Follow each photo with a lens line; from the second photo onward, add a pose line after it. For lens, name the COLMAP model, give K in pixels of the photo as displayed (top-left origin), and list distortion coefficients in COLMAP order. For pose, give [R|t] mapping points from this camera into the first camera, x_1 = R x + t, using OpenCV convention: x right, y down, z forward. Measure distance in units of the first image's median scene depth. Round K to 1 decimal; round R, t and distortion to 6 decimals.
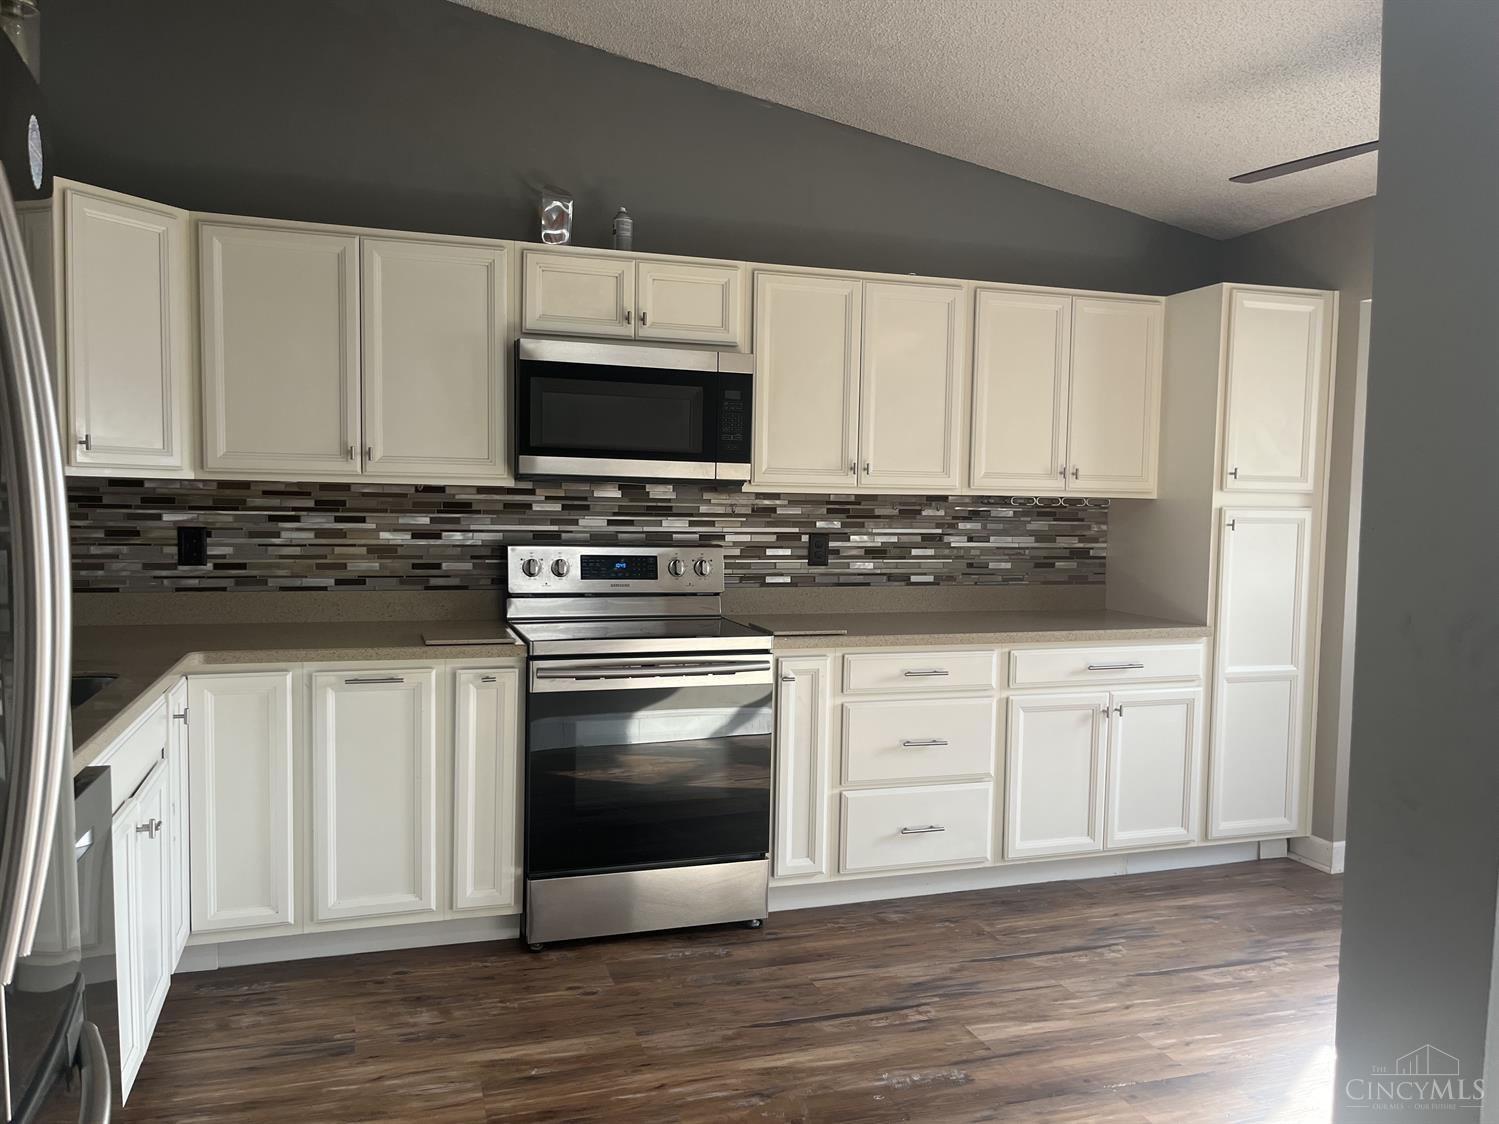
lens RADIAL K [[1145.0, 0, 749.5], [0, 1145.0, 562.0], [0, 0, 1]] dist [0.090949, -0.109097]
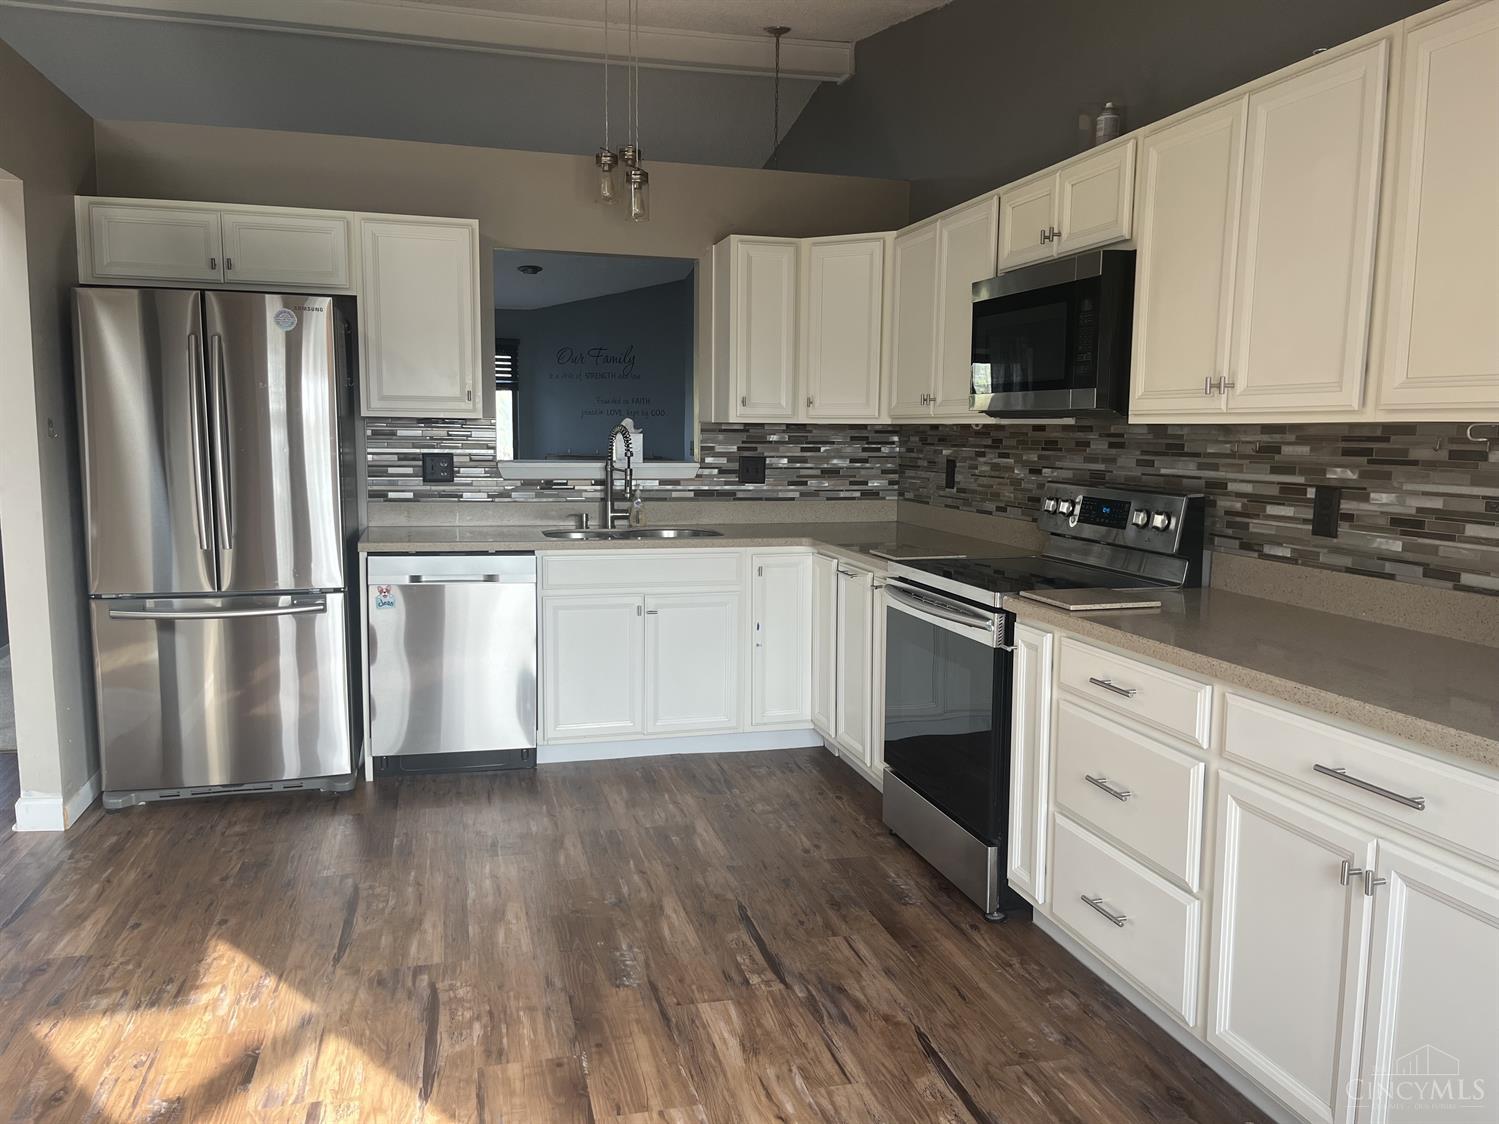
lens RADIAL K [[1145.0, 0, 749.5], [0, 1145.0, 562.0], [0, 0, 1]] dist [0.090949, -0.109097]
pose [[-0.056116, 0.098339, -0.993570, 0.817047], [-0.068899, 0.992384, 0.102113, -0.030339], [0.996044, 0.074186, -0.048914, 0.794059]]
